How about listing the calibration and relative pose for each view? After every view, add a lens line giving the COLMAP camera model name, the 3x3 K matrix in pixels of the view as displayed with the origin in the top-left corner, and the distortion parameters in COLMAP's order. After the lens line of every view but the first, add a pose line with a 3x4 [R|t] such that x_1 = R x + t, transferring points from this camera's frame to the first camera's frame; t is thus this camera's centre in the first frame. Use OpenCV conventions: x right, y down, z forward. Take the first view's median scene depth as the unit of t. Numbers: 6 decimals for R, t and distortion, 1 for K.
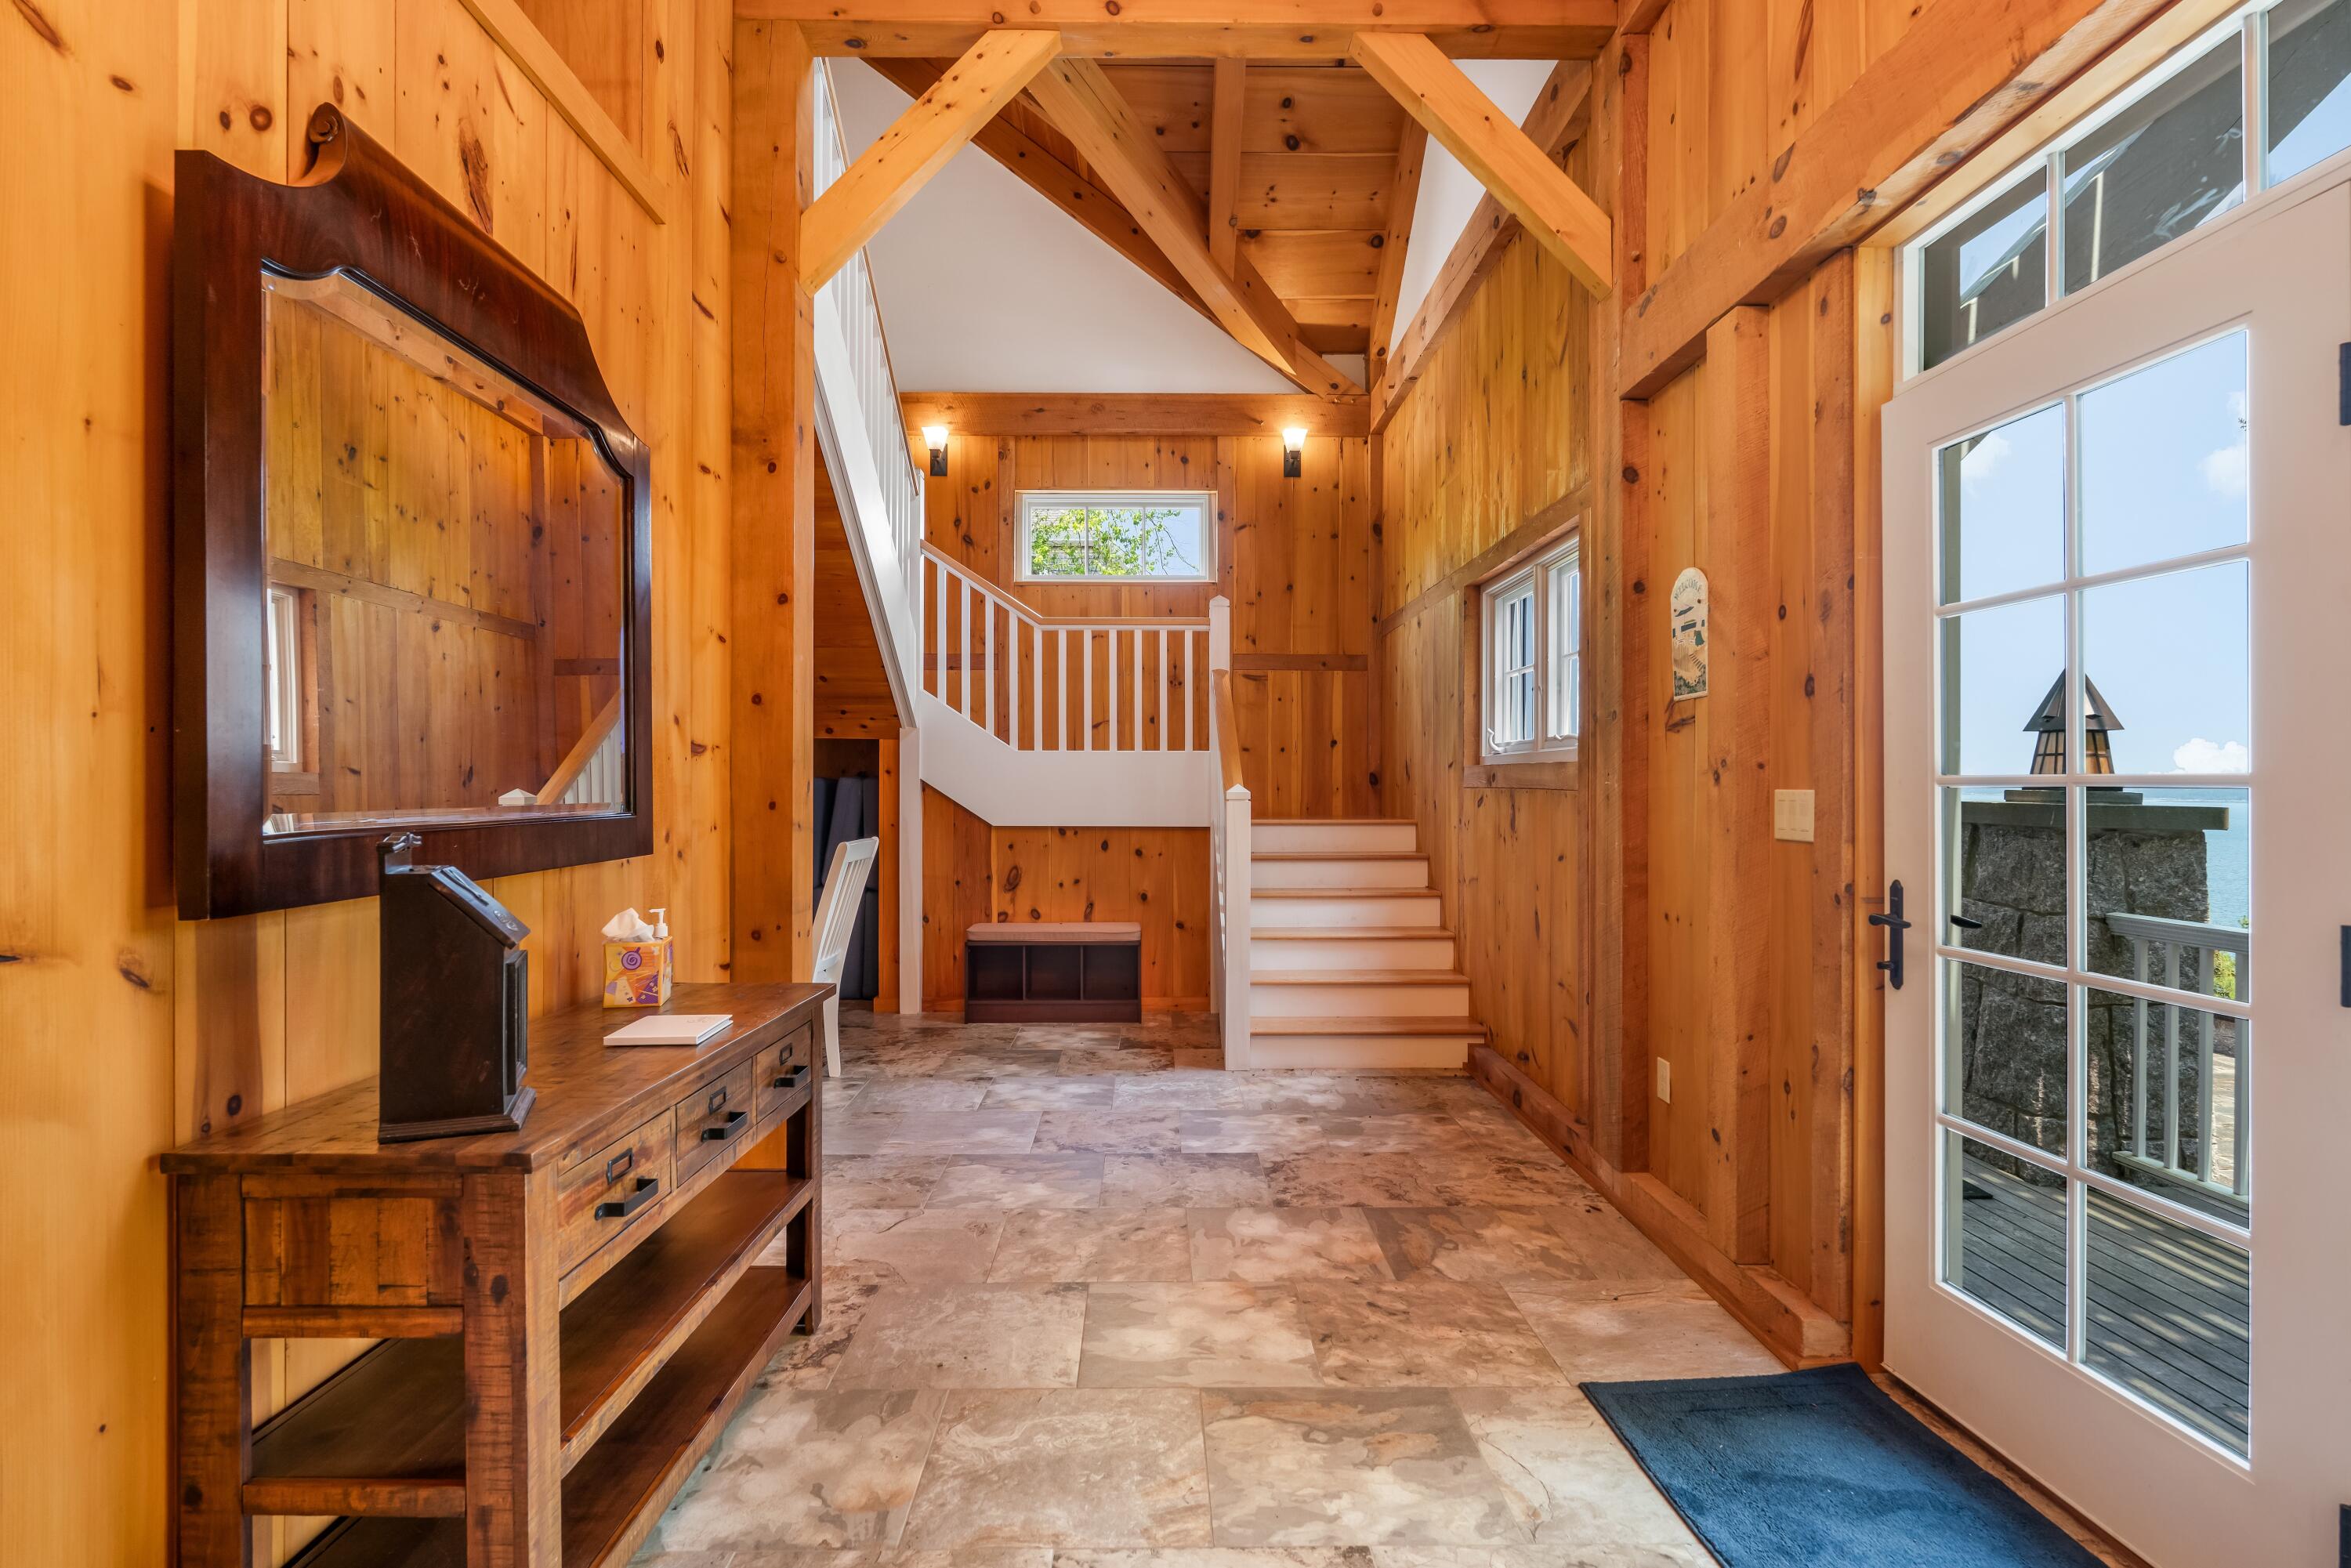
lens RADIAL K [[1215.9, 0, 1176.9], [0, 1215.9, 773.9], [0, 0, 1]] dist [-0.001186, -0.000055]
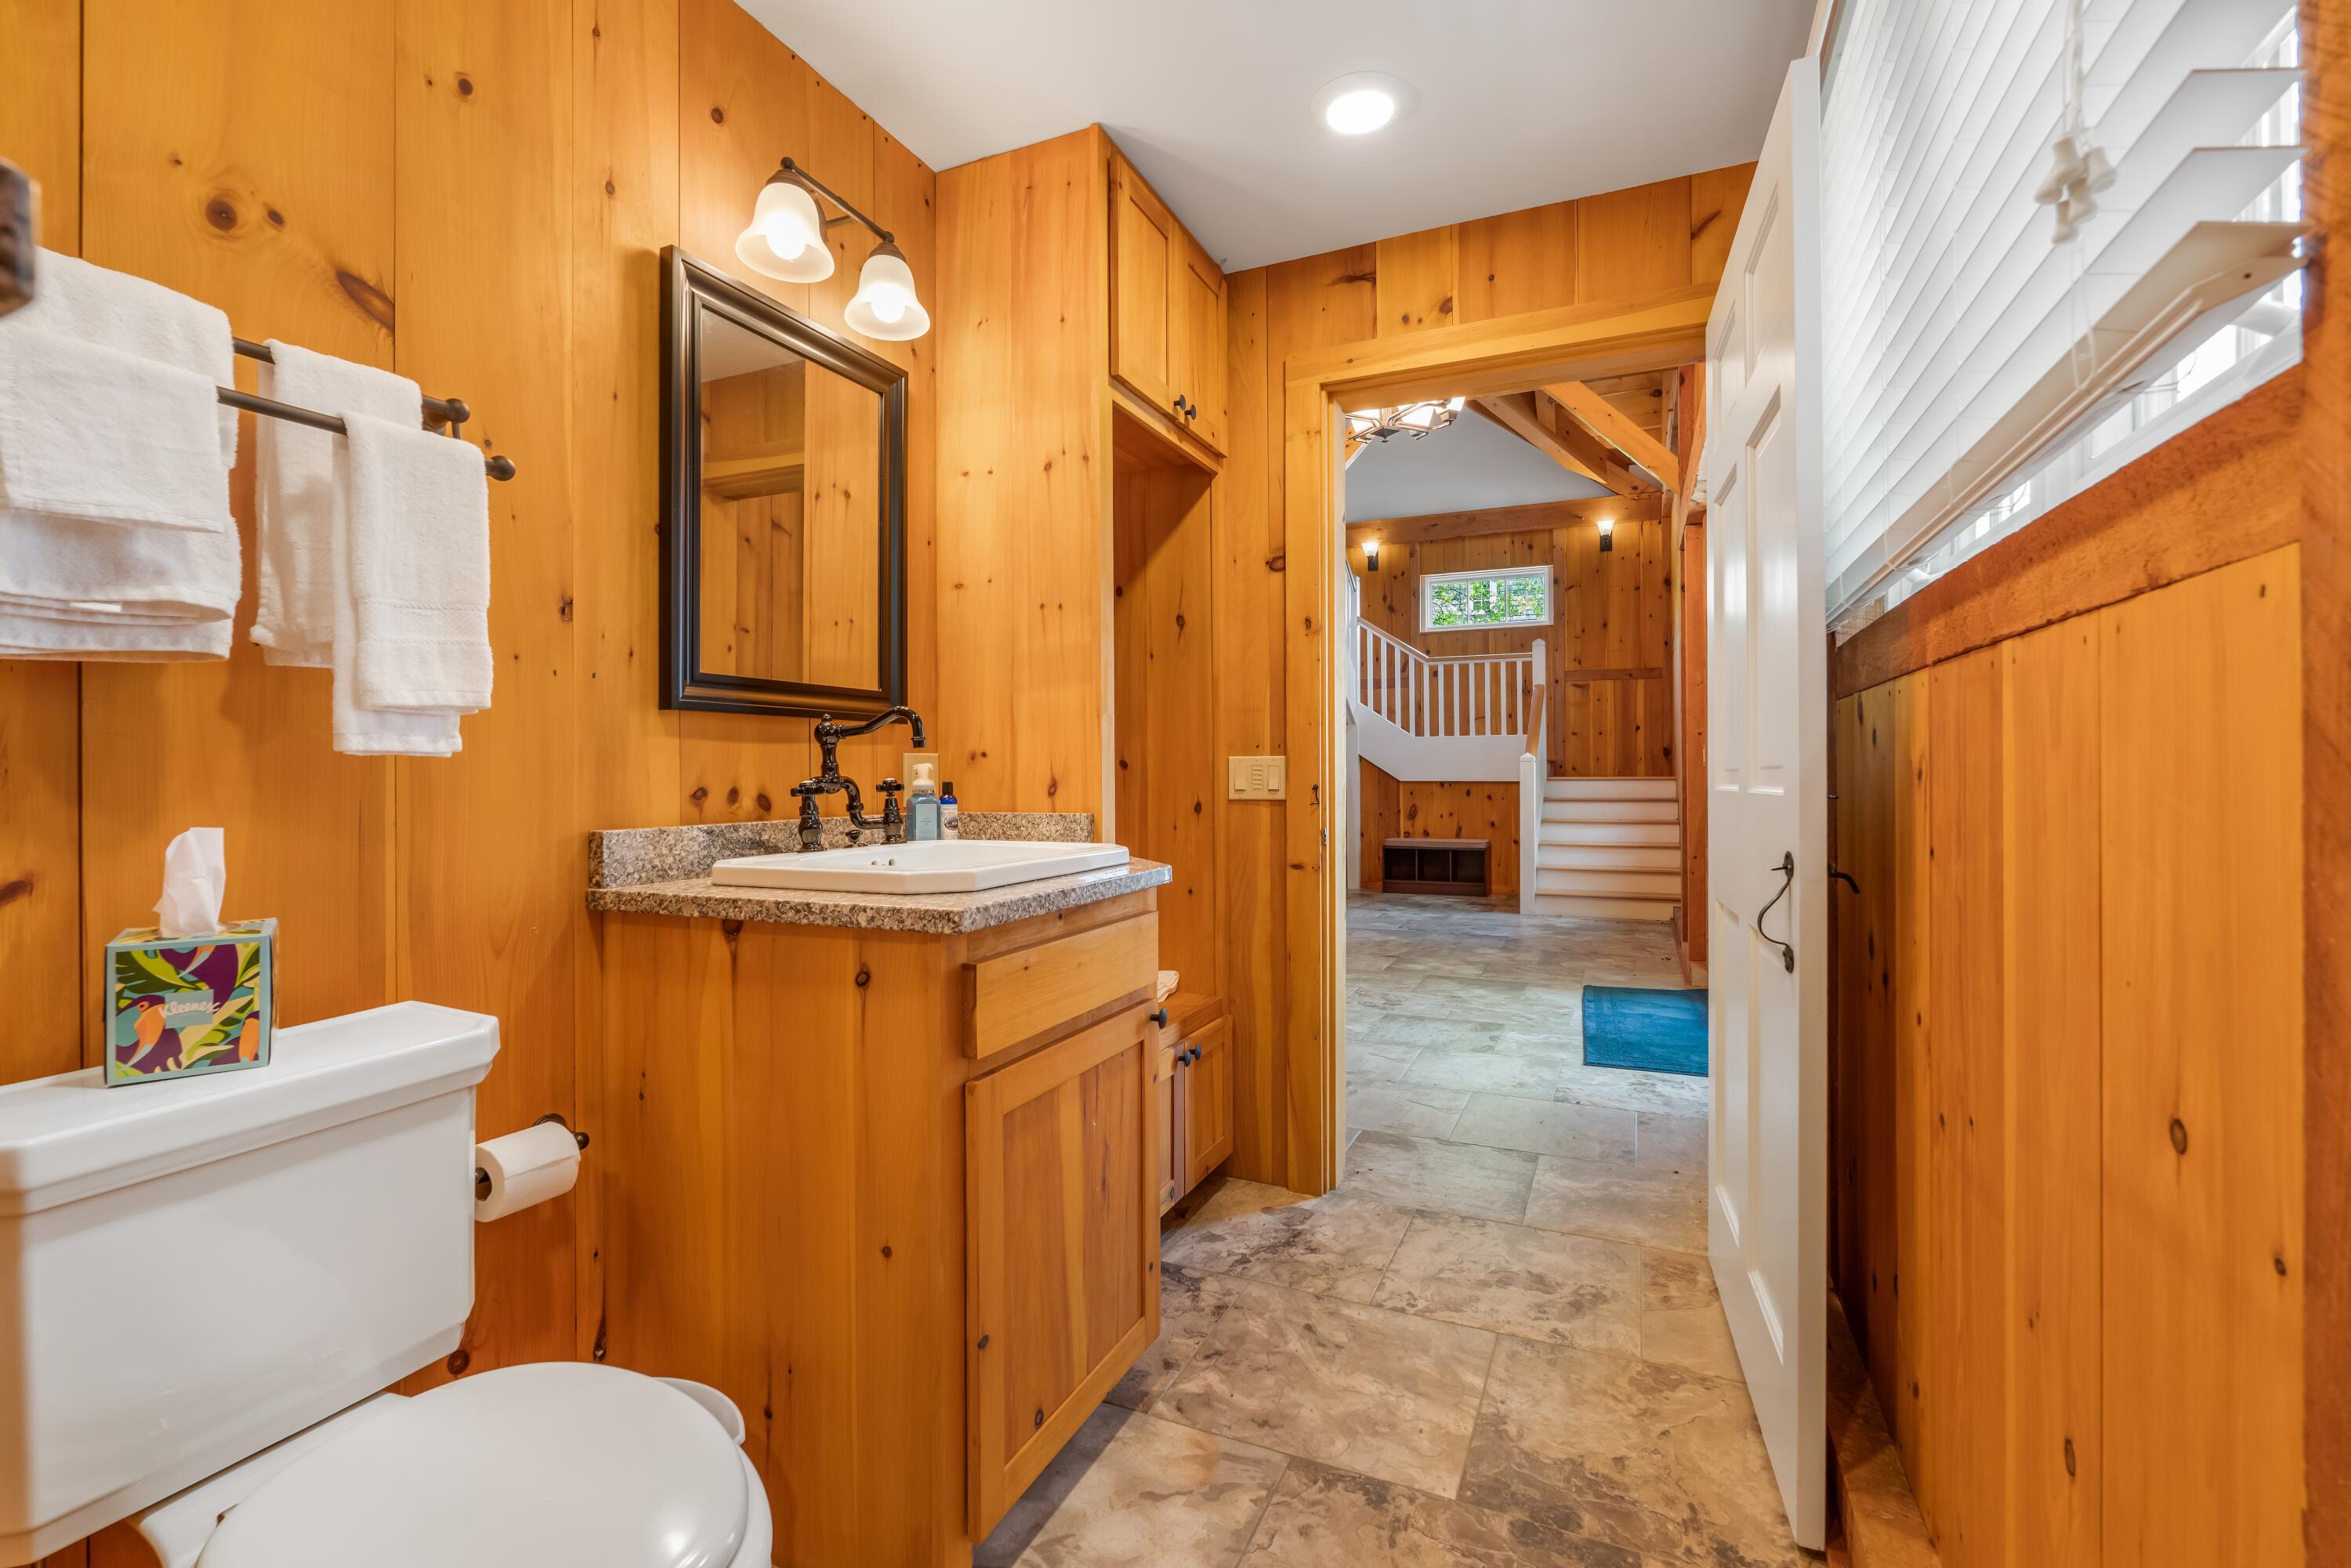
lens RADIAL K [[1079.6, 0, 1175.3], [0, 1079.6, 769.6], [0, 0, 1]] dist [-0.001405, -0.000176]
pose [[0.910372, -0.005390, -0.413756, 0.167591], [0.008225, 0.999953, 0.005072, 0.015085], [0.413710, -0.008021, 0.910373, -0.455328]]
